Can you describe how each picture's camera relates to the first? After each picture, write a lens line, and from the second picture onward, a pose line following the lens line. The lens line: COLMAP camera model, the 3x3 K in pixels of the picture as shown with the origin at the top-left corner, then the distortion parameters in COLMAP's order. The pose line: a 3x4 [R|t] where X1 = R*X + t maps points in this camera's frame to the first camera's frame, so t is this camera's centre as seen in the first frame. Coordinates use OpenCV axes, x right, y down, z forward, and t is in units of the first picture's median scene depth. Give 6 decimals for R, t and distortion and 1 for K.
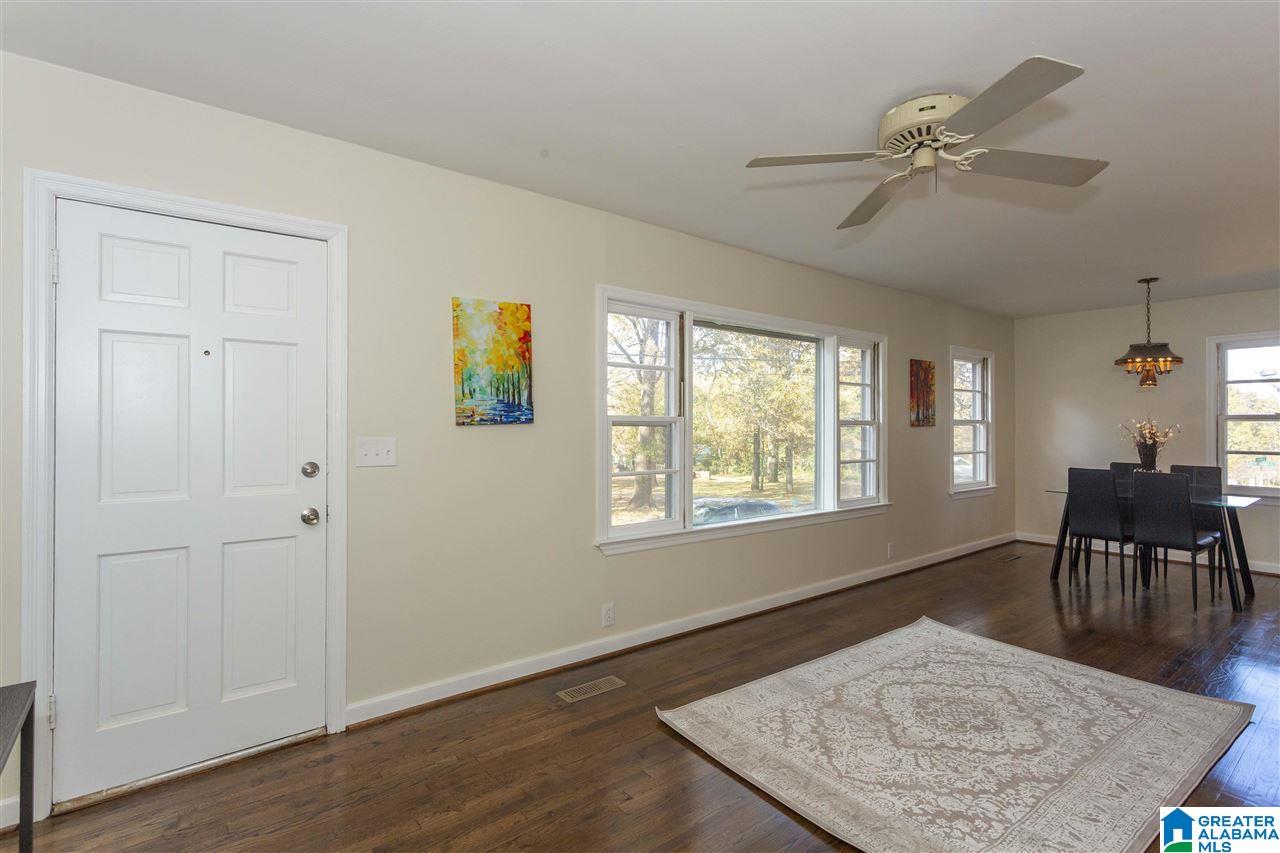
lens RADIAL K [[615.6, 0, 651.5], [0, 615.6, 418.1], [0, 0, 1]] dist [0.012171, 0.001450]
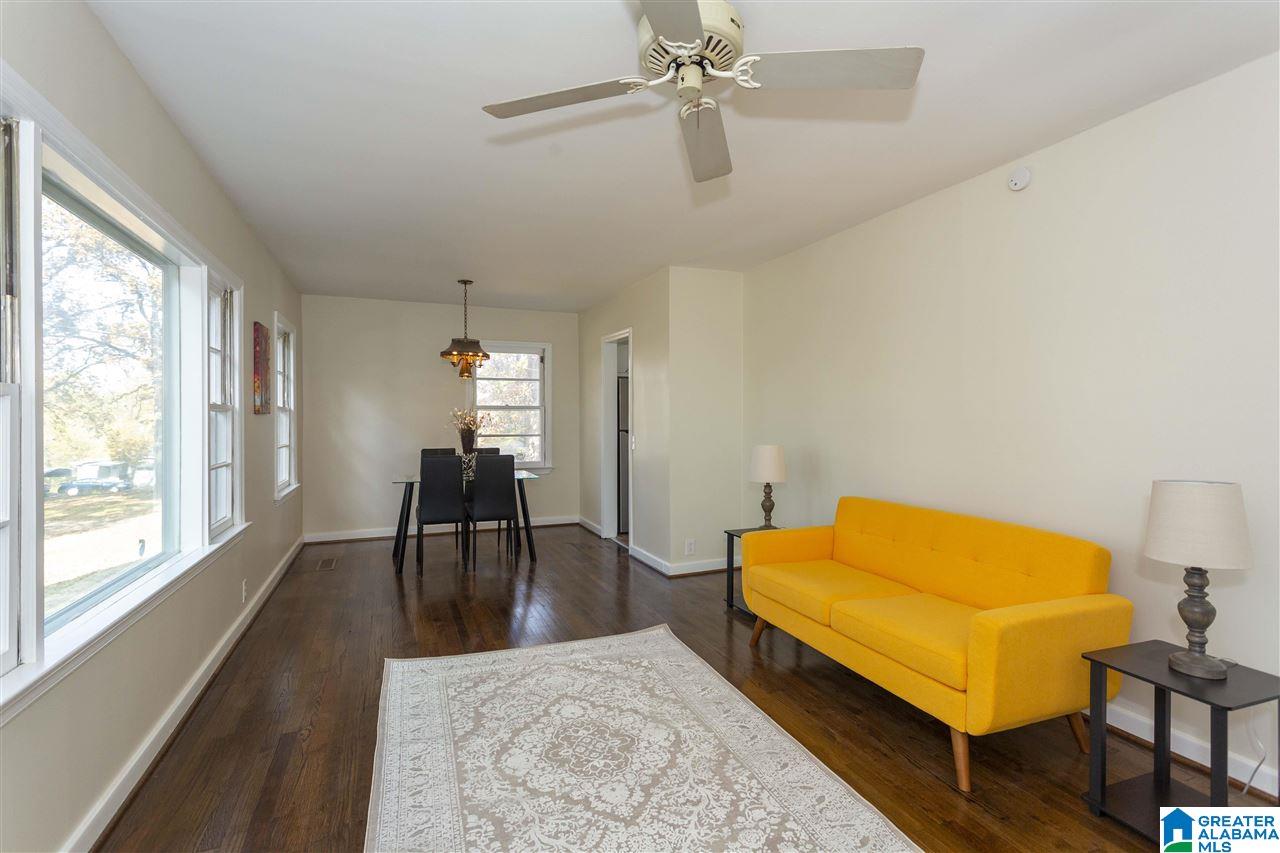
lens RADIAL K [[615.6, 0, 651.5], [0, 615.6, 418.1], [0, 0, 1]] dist [0.012171, 0.001450]
pose [[0.274110, -0.008809, 0.961658, -0.260448], [-0.012374, 0.999843, 0.012686, 0.004509], [-0.961619, -0.015377, 0.273958, 0.575620]]
